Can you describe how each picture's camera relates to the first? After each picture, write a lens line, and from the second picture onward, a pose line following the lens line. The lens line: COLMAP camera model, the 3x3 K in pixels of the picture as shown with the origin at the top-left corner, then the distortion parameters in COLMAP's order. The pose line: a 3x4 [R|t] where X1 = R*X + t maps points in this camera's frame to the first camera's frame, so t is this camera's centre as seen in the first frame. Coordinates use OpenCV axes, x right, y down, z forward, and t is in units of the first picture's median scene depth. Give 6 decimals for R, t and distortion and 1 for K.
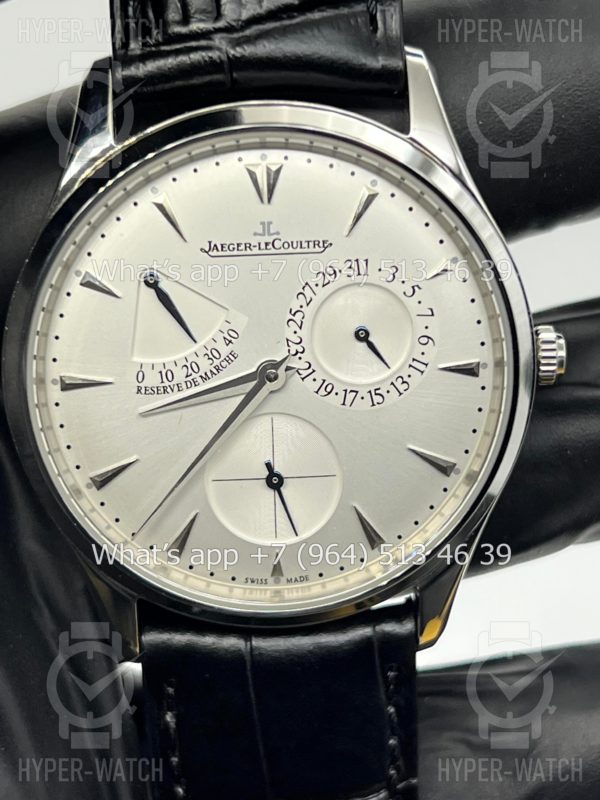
lens RADIAL K [[1812.8, 0, 300.0], [0, 1812.8, 388.2], [0, 0, 1]] dist [0.275783, 0.000000]
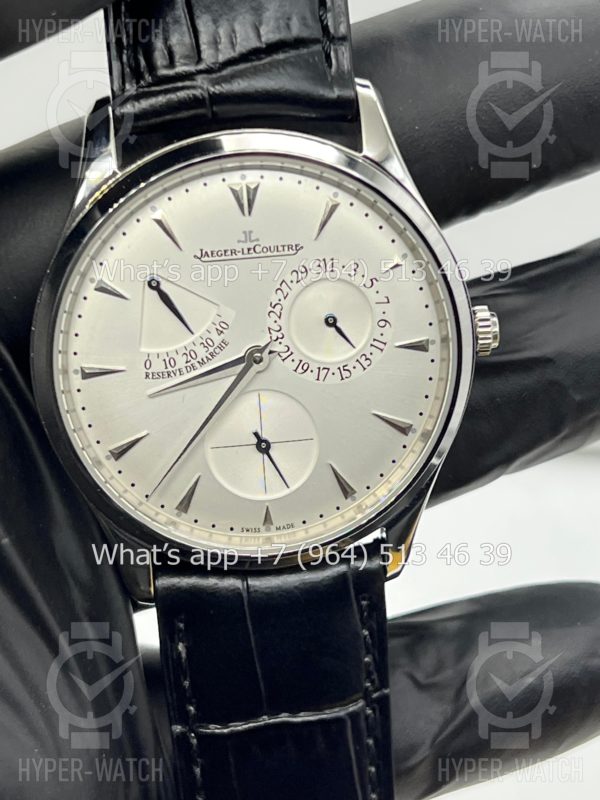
lens RADIAL K [[1812.8, 0, 297.0], [0, 1812.8, 402.1], [0, 0, 1]] dist [0.275783, 0.000000]
pose [[0.998110, -0.045982, 0.040773, -0.039683], [0.045001, 0.998683, 0.024649, -0.006533], [-0.041852, -0.022768, 0.998864, -0.201119]]
